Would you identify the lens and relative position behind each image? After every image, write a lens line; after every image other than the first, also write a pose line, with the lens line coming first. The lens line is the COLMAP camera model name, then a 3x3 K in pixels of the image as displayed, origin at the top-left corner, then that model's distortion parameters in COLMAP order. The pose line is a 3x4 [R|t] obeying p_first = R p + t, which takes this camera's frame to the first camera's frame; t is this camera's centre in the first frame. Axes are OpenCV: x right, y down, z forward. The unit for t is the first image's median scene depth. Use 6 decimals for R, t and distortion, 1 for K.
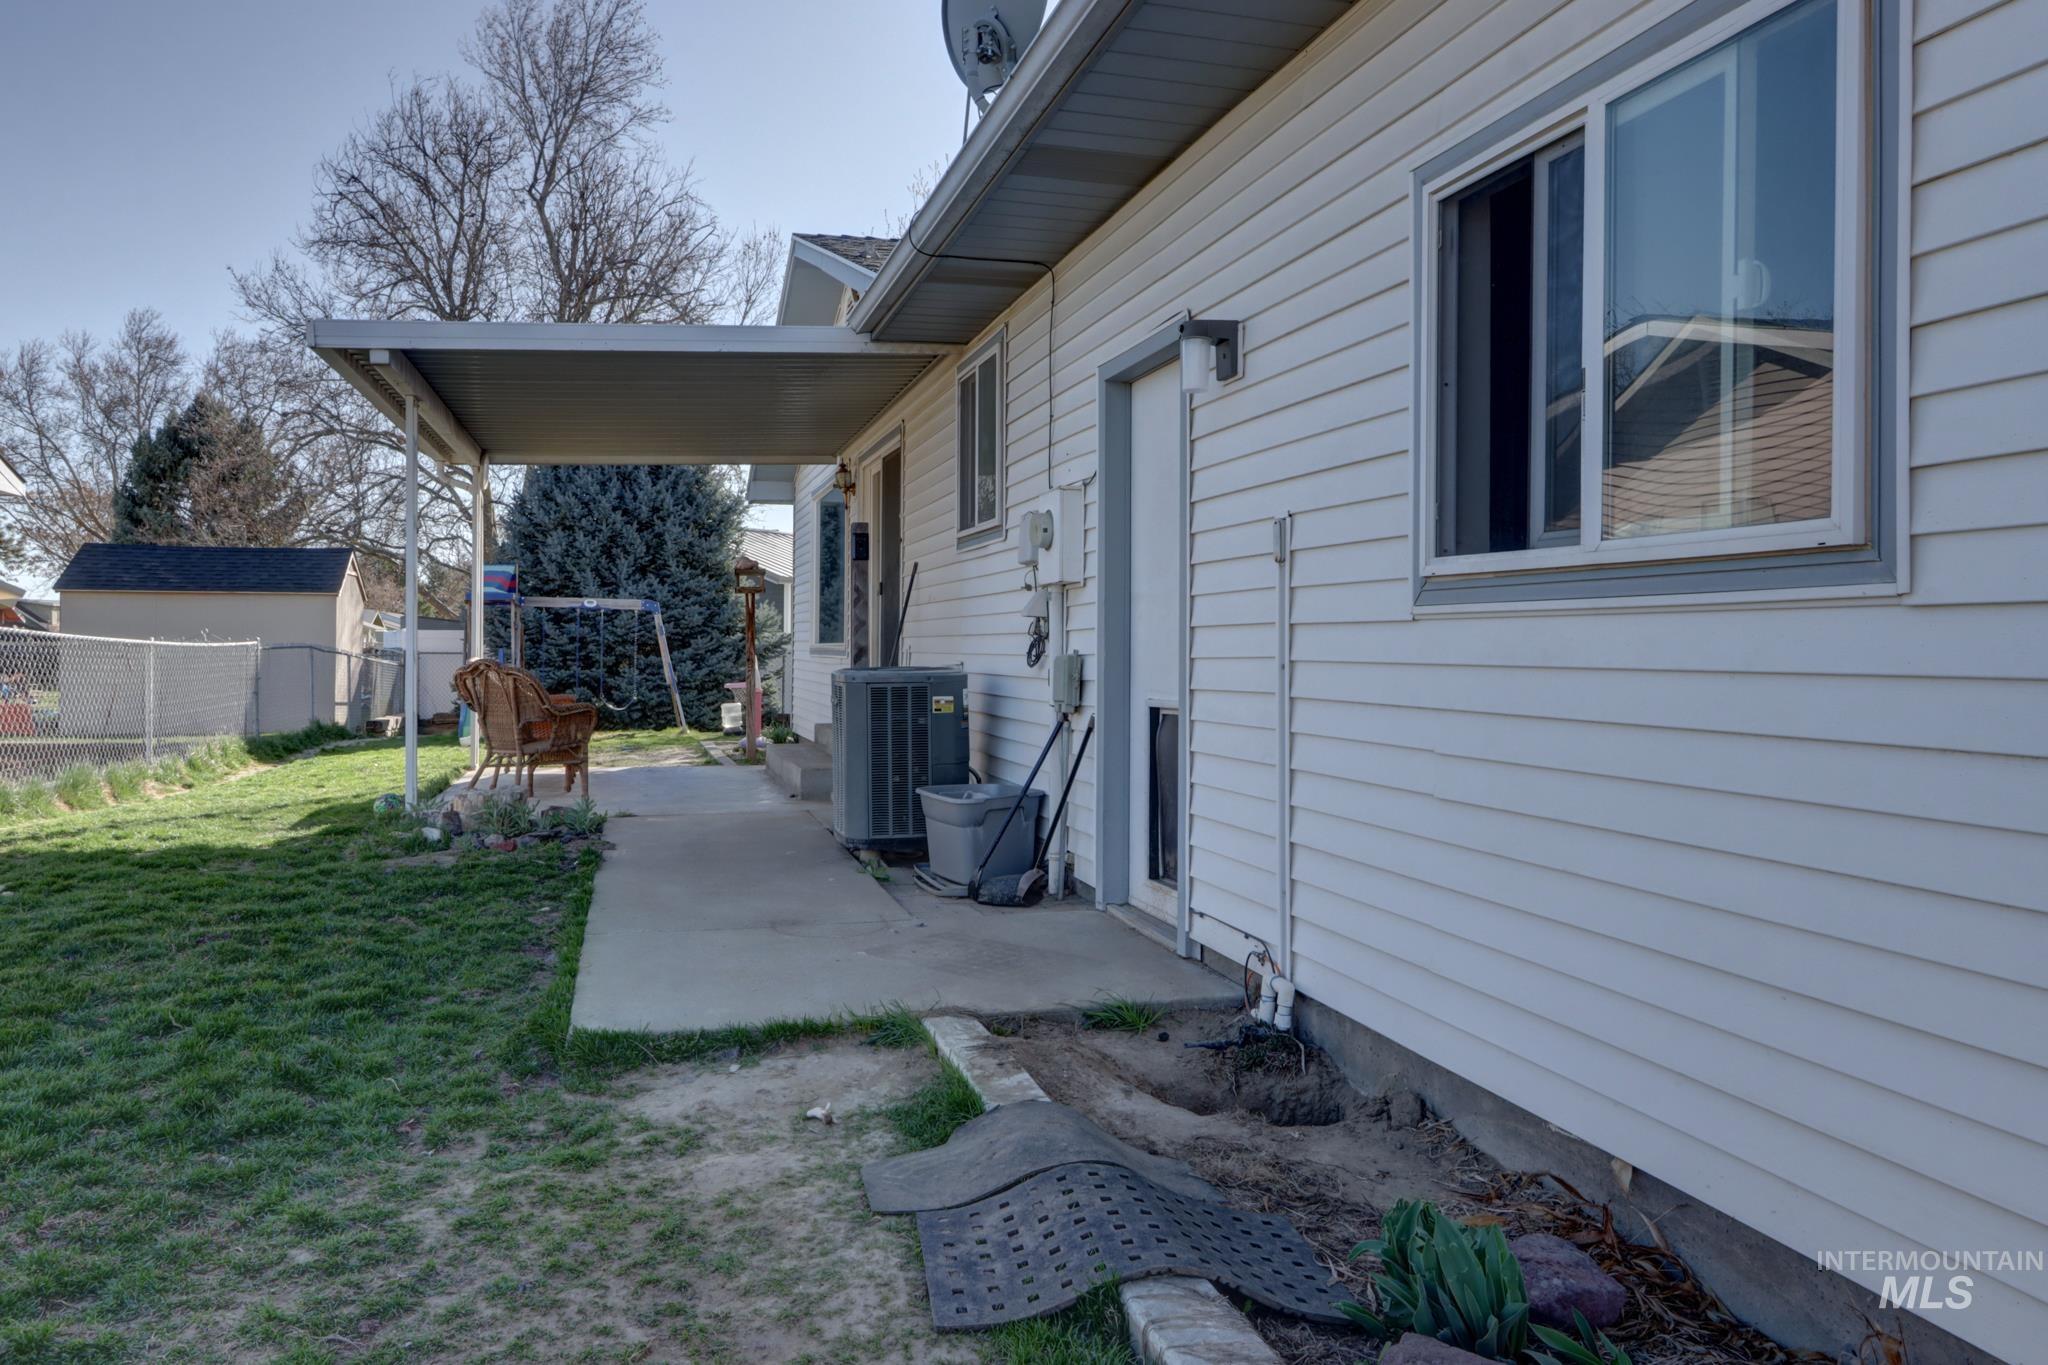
lens RADIAL K [[1363.6, 0, 1022.6], [0, 1363.6, 654.8], [0, 0, 1]] dist [0.007191, 0.001590]
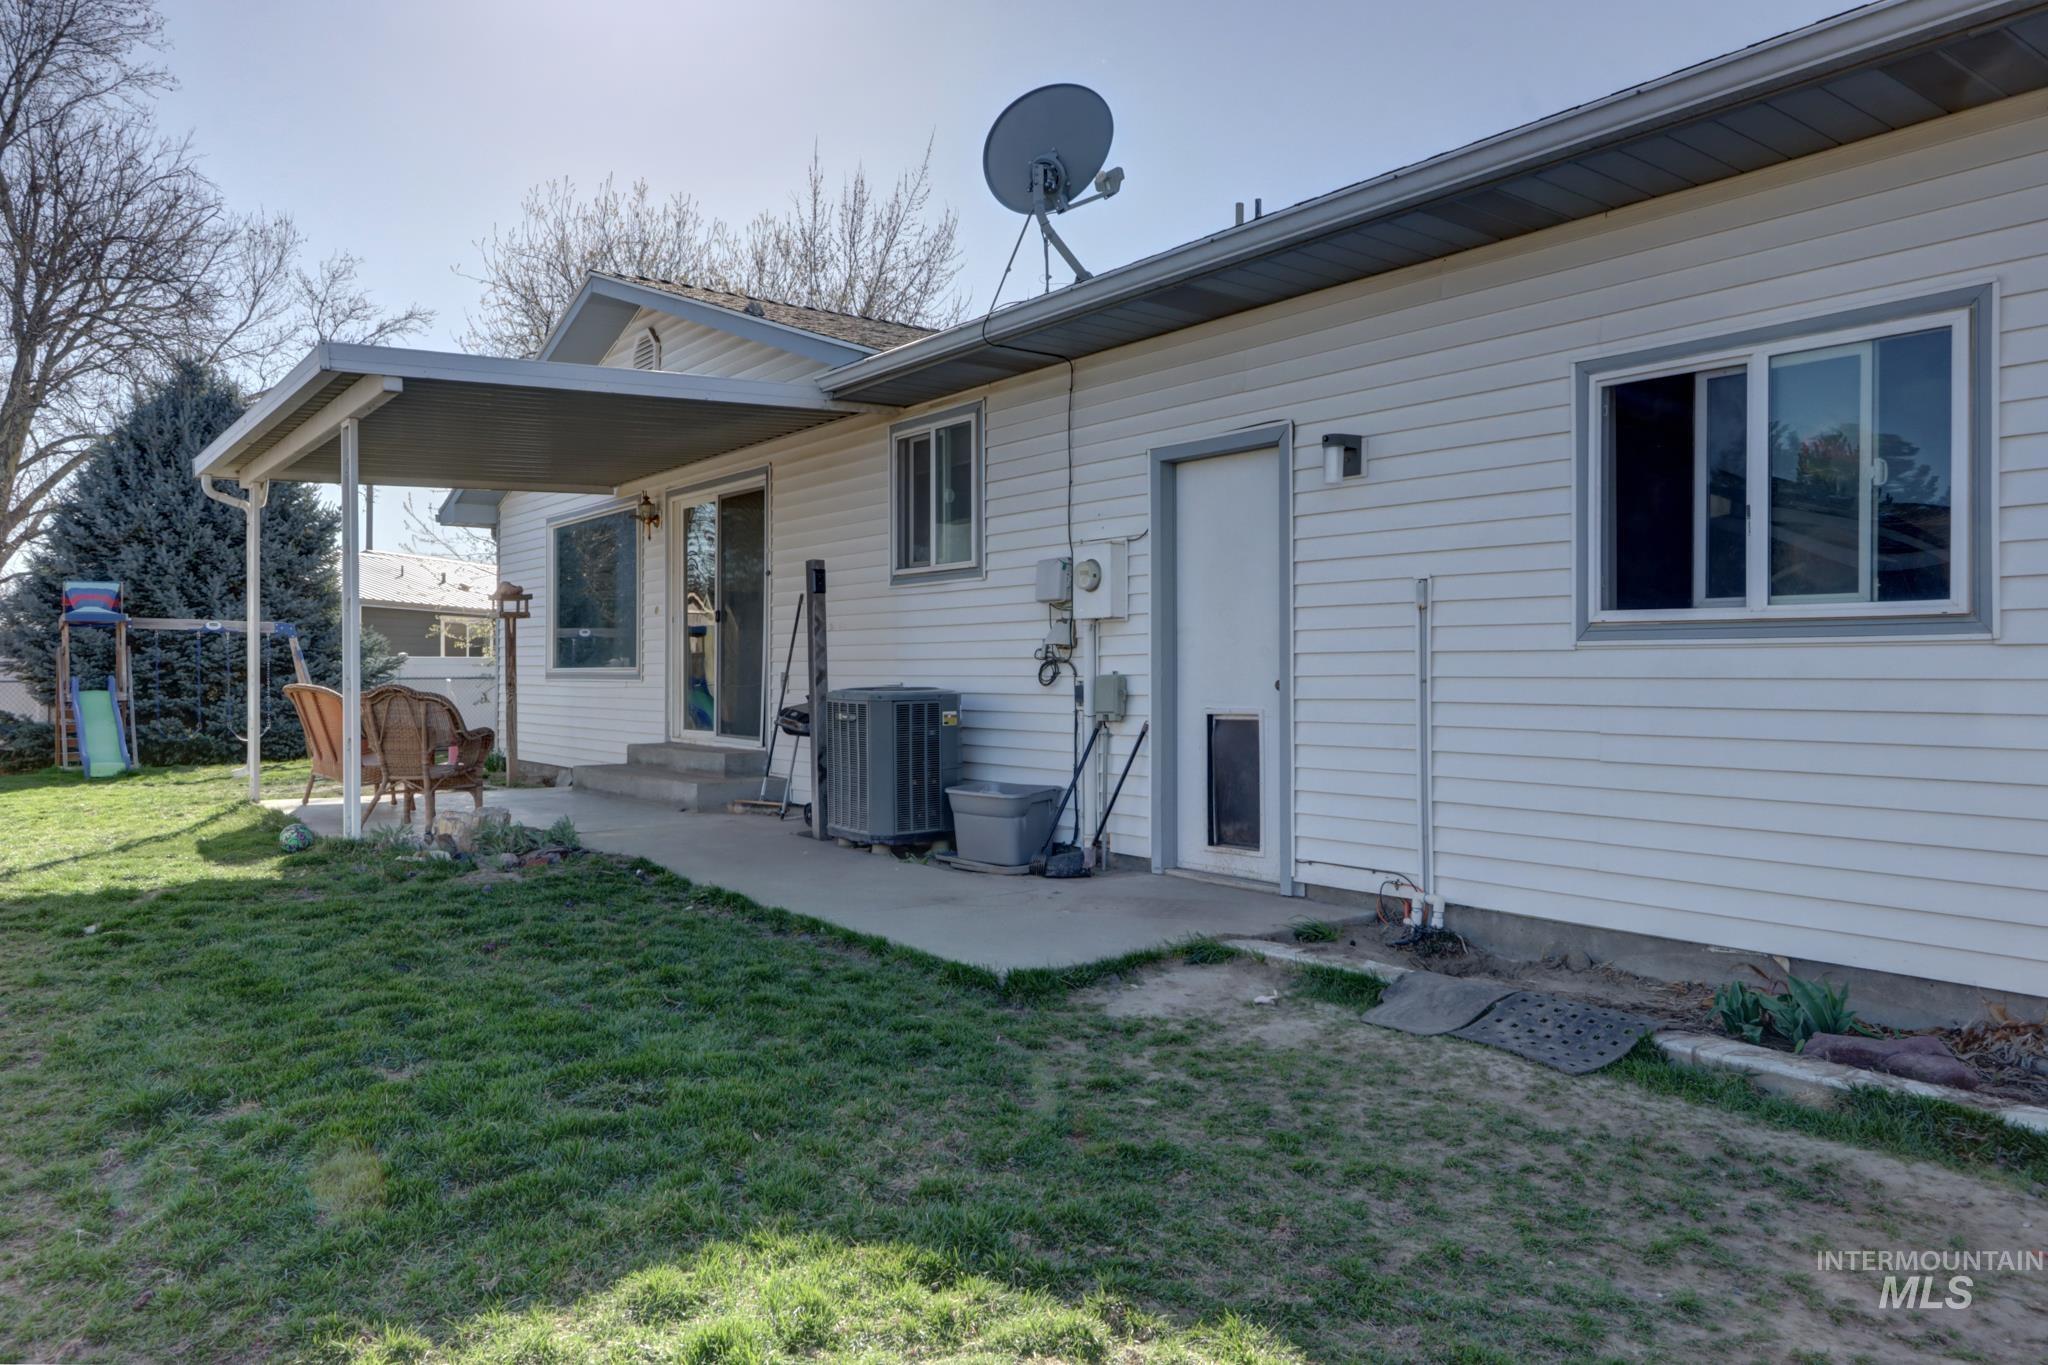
lens RADIAL K [[1320.5, 0, 1024.0], [0, 1320.5, 682.5], [0, 0, 1]] dist [-0.000381, -0.008056]
pose [[0.923606, -0.009499, 0.383226, -0.412412], [0.007940, 0.999953, 0.005649, -0.000530], [-0.383262, -0.002175, 0.923637, -0.075038]]
